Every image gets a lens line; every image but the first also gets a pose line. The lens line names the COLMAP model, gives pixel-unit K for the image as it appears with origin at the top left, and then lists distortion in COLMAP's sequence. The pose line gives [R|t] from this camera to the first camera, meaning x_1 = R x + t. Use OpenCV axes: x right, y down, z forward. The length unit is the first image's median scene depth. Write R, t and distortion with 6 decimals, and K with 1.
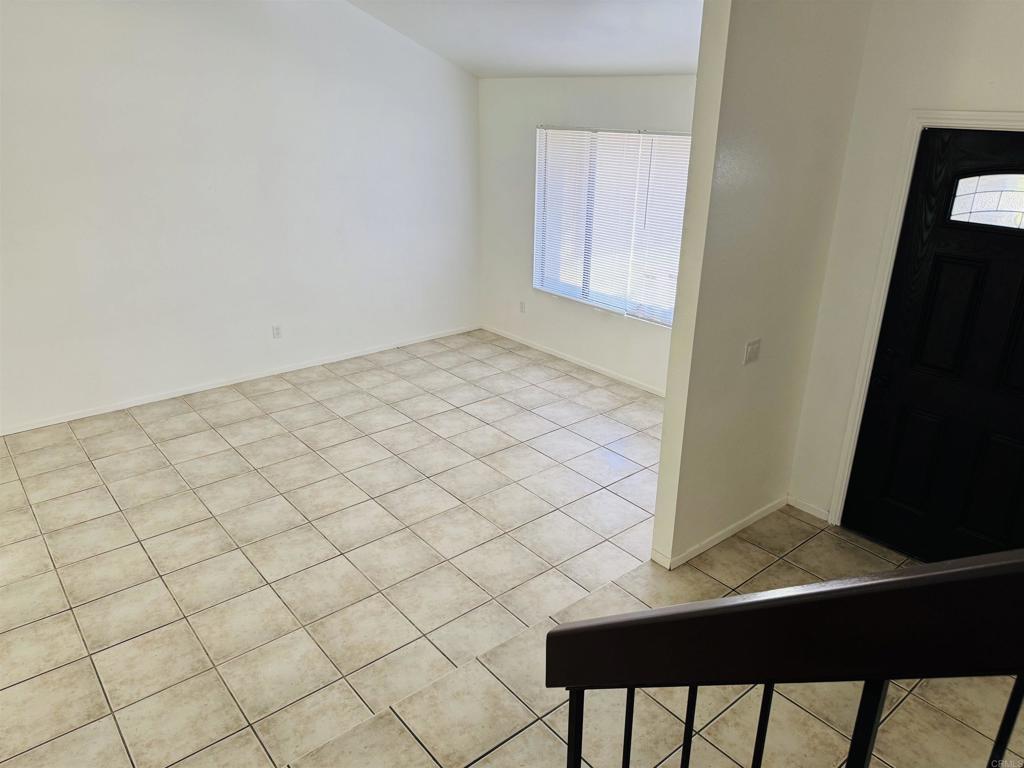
lens RADIAL K [[721.2, 0, 513.6], [0, 721.2, 385.1], [0, 0, 1]] dist [-0.005369, -0.000718]
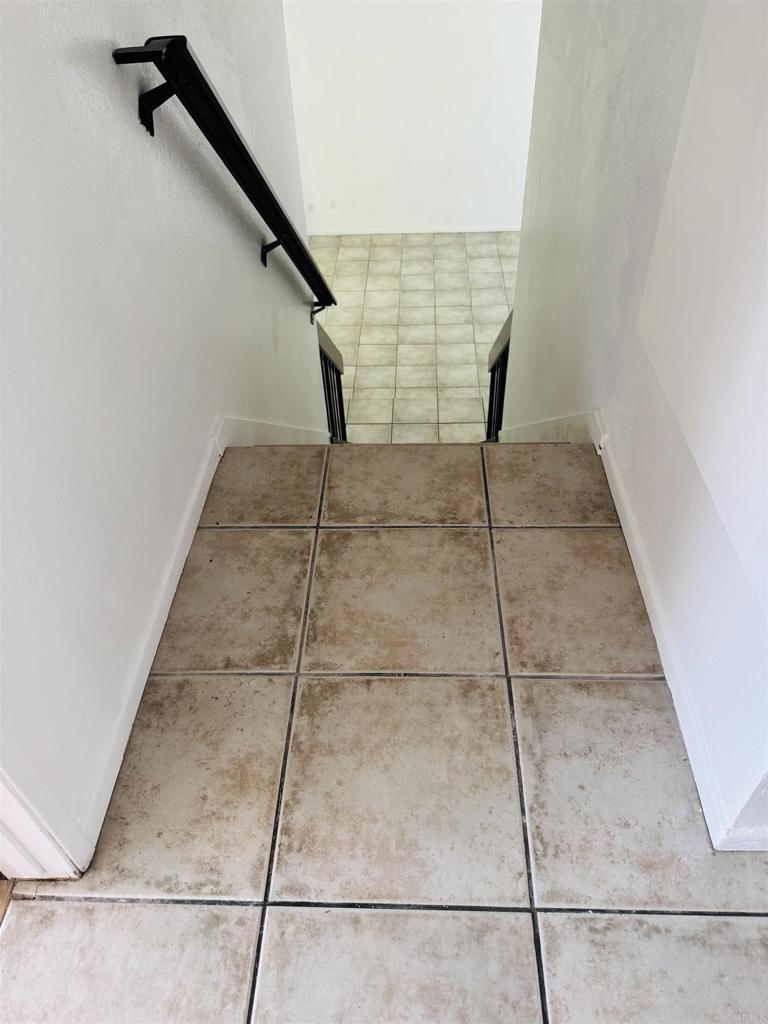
lens RADIAL K [[721.2, 0, 388.3], [0, 721.2, 511.1], [0, 0, 1]] dist [-0.005369, -0.000718]
pose [[0.746902, 0.426688, -0.509975, 0.641763], [-0.200035, 0.875614, 0.439644, -0.139674], [0.634132, -0.226359, 0.739350, -0.691809]]
